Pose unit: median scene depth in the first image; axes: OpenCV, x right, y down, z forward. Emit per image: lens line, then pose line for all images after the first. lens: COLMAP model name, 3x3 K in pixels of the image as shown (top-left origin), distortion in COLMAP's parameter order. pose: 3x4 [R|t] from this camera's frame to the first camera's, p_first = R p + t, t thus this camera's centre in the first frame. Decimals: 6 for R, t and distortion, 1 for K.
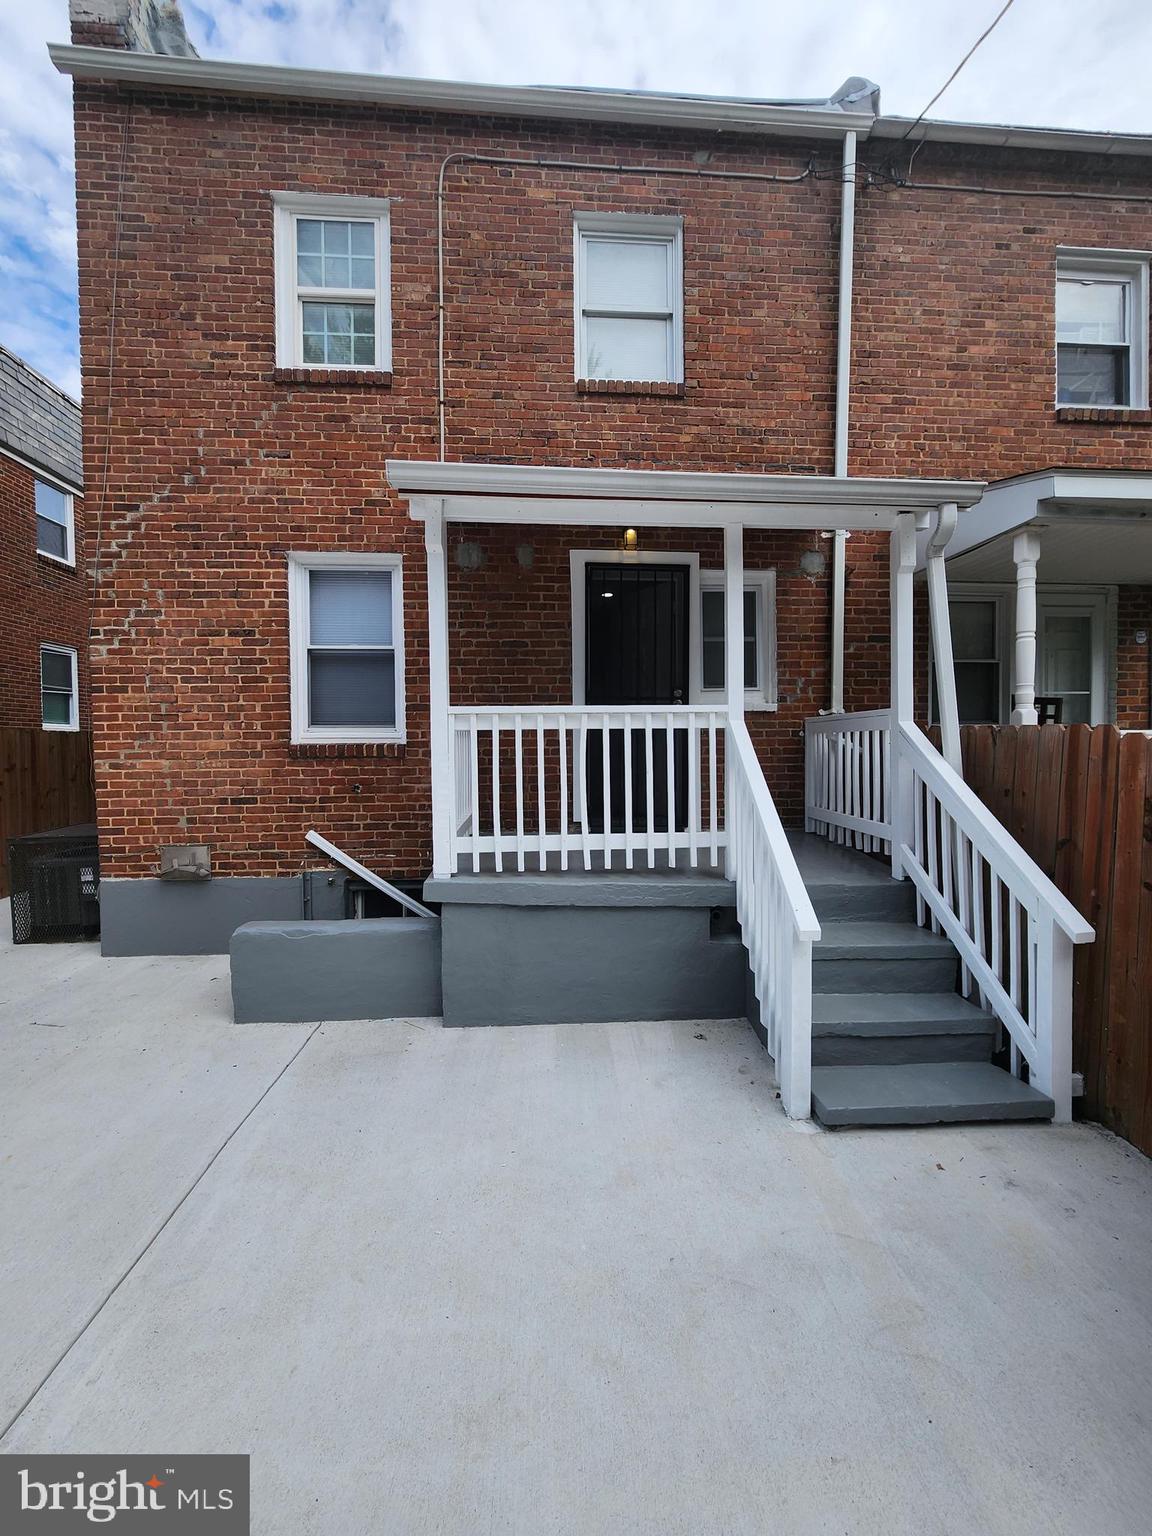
lens RADIAL K [[623.8, 0, 577.0], [0, 623.8, 766.0], [0, 0, 1]] dist [0.003705, -0.002673]
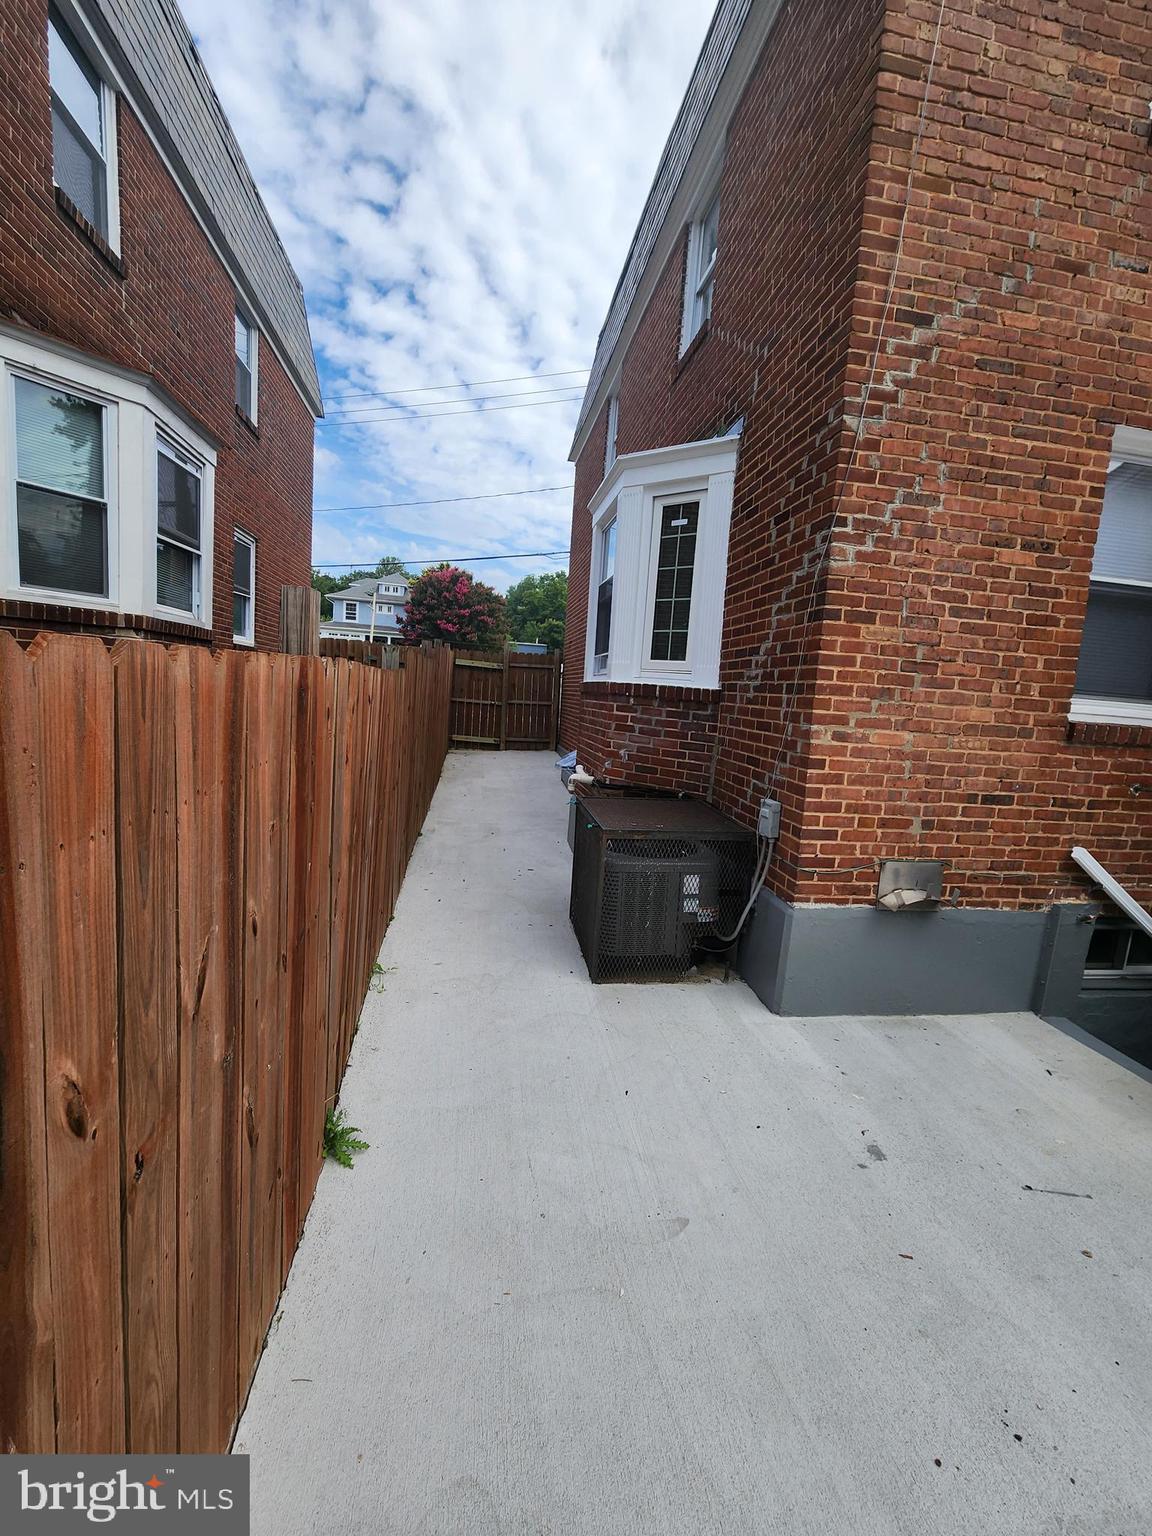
lens RADIAL K [[622.8, 0, 582.3], [0, 622.8, 769.7], [0, 0, 1]] dist [0.001656, 0.000742]
pose [[0.992170, 0.065164, 0.106548, -1.064941], [-0.074125, 0.993837, 0.082421, 0.000959], [-0.100520, -0.089674, 0.990886, 0.378824]]
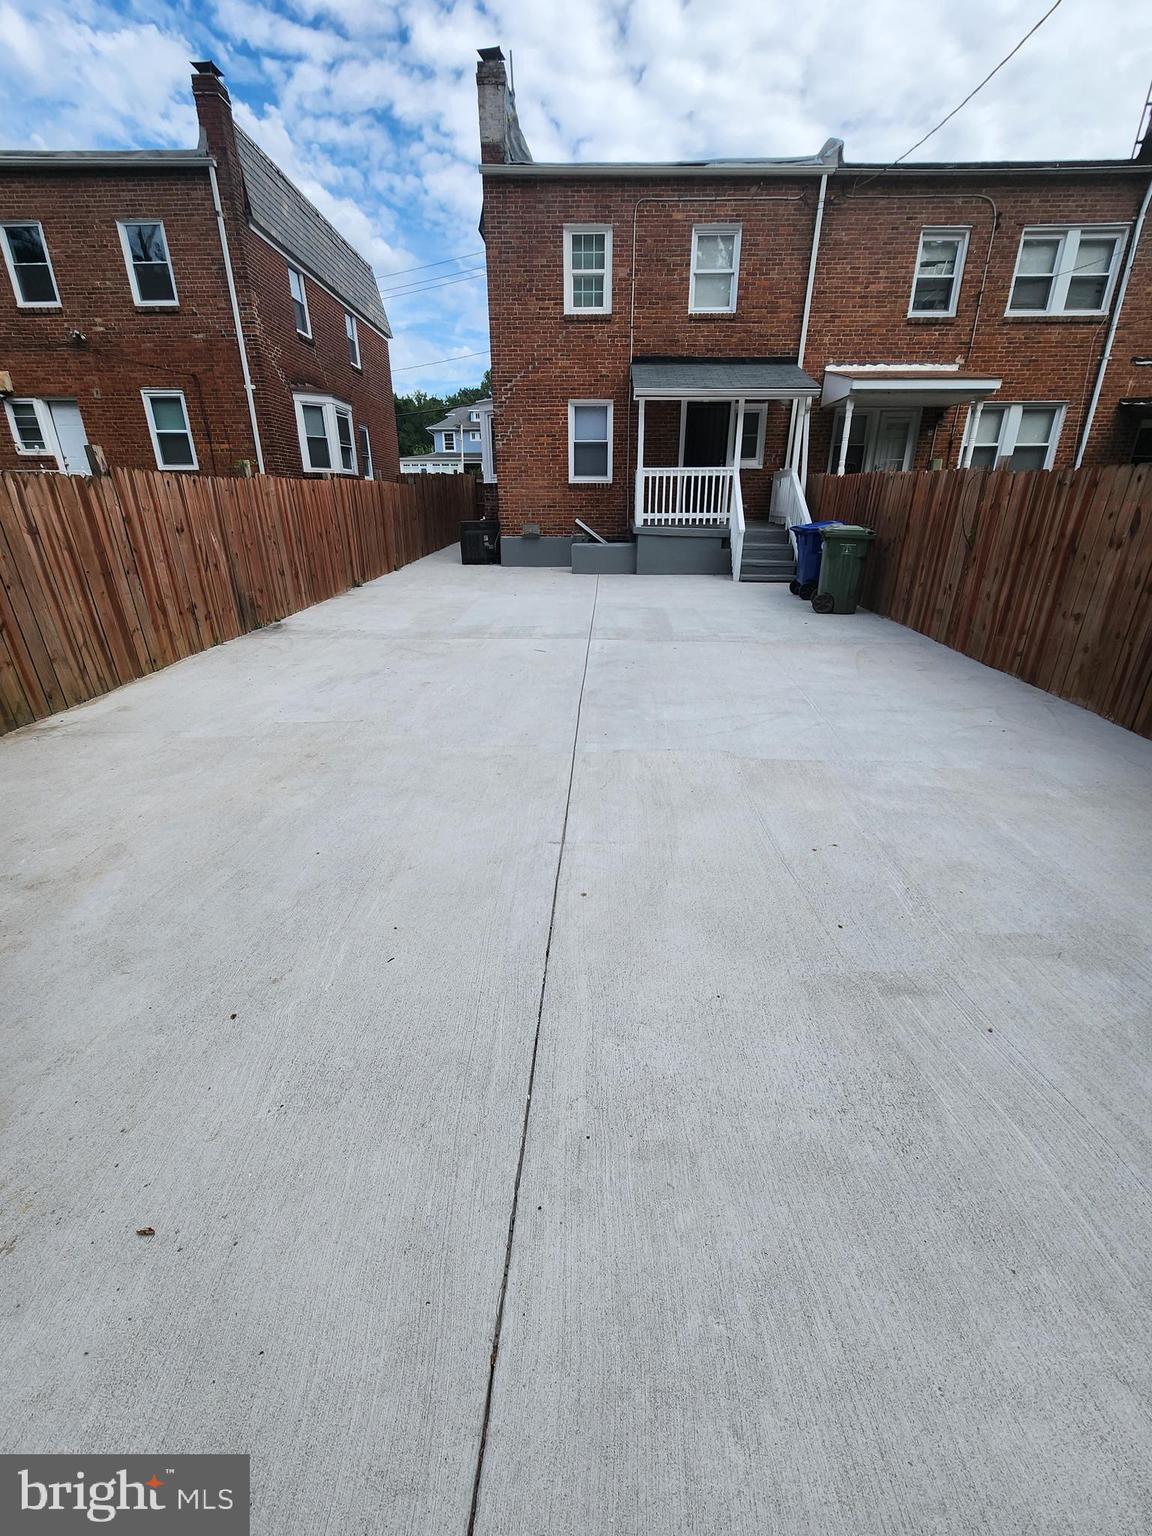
lens RADIAL K [[623.8, 0, 577.0], [0, 623.8, 766.0], [0, 0, 1]] dist [0.003705, -0.002673]
pose [[0.995795, 0.038375, -0.083183, -0.164335], [-0.006658, 0.935947, 0.352078, 0.155242], [0.091366, -0.350044, 0.932267, -1.877010]]
